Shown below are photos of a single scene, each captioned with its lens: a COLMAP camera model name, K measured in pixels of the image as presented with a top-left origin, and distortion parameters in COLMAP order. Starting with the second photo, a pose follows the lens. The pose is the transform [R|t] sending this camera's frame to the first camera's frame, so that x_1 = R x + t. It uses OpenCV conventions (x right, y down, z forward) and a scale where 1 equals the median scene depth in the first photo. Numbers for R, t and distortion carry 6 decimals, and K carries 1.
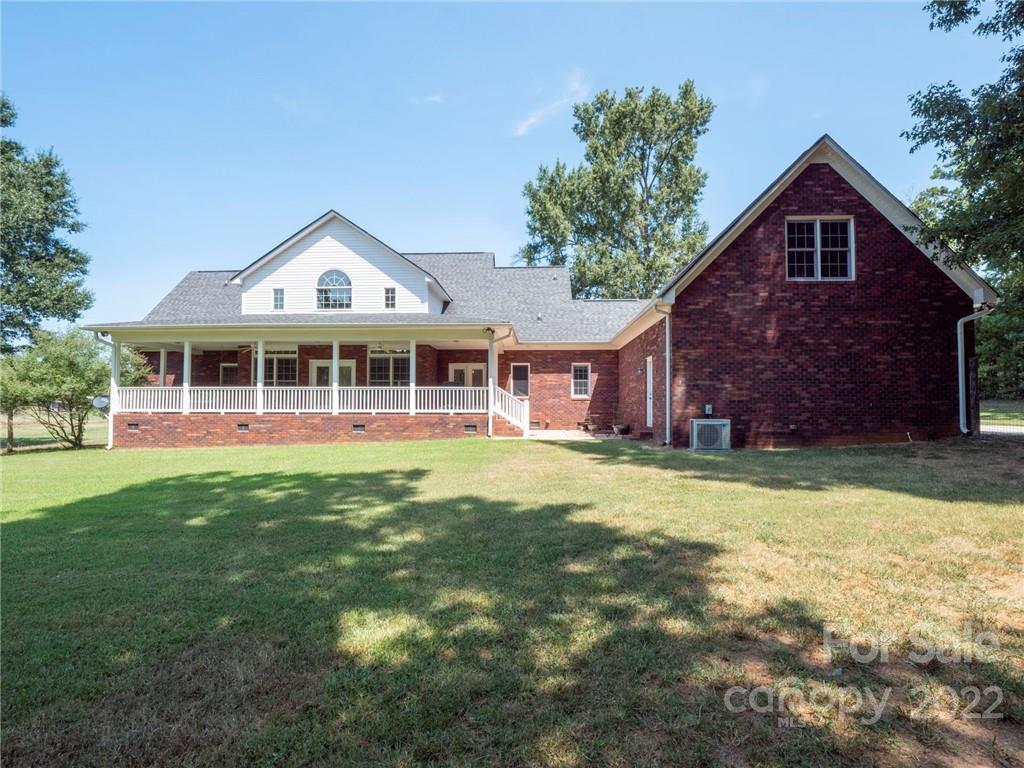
lens RADIAL K [[507.1, 0, 512.7], [0, 507.1, 383.1], [0, 0, 1]] dist [-0.001827, -0.000325]
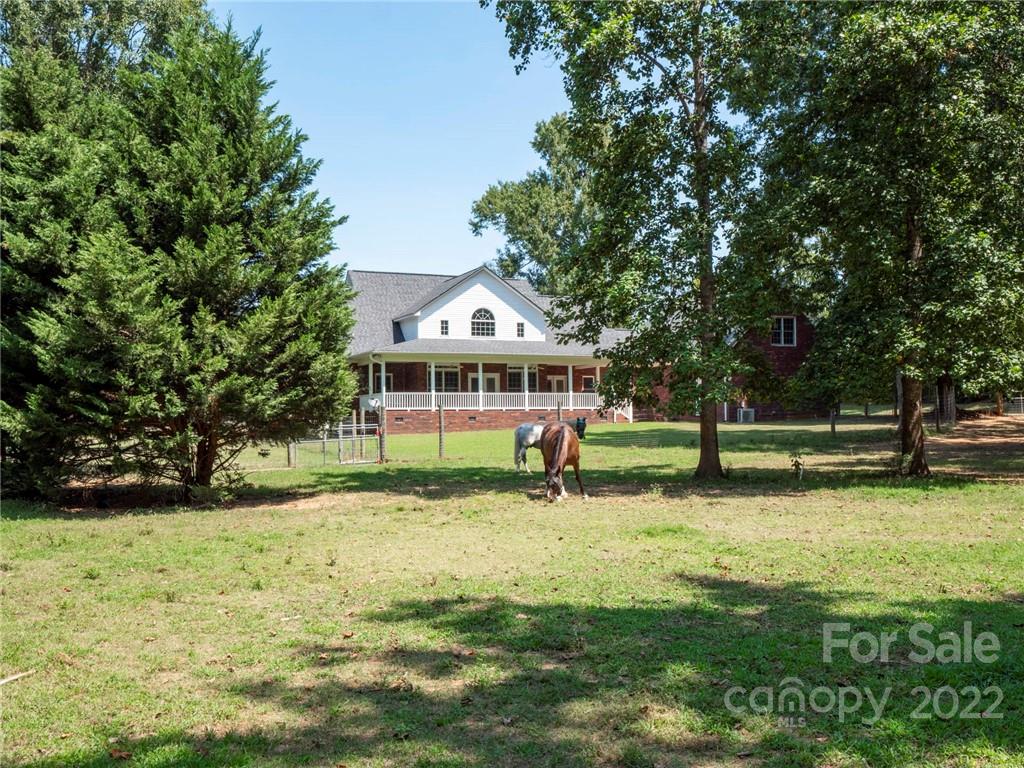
lens RADIAL K [[1072.9, 0, 511.8], [0, 1072.9, 385.4], [0, 0, 1]] dist [-0.001350, 0.000000]
pose [[0.893330, 0.005262, 0.449371, -1.603150], [-0.007521, 0.999966, 0.003242, -0.022220], [-0.449339, -0.006276, 0.893340, -1.661836]]
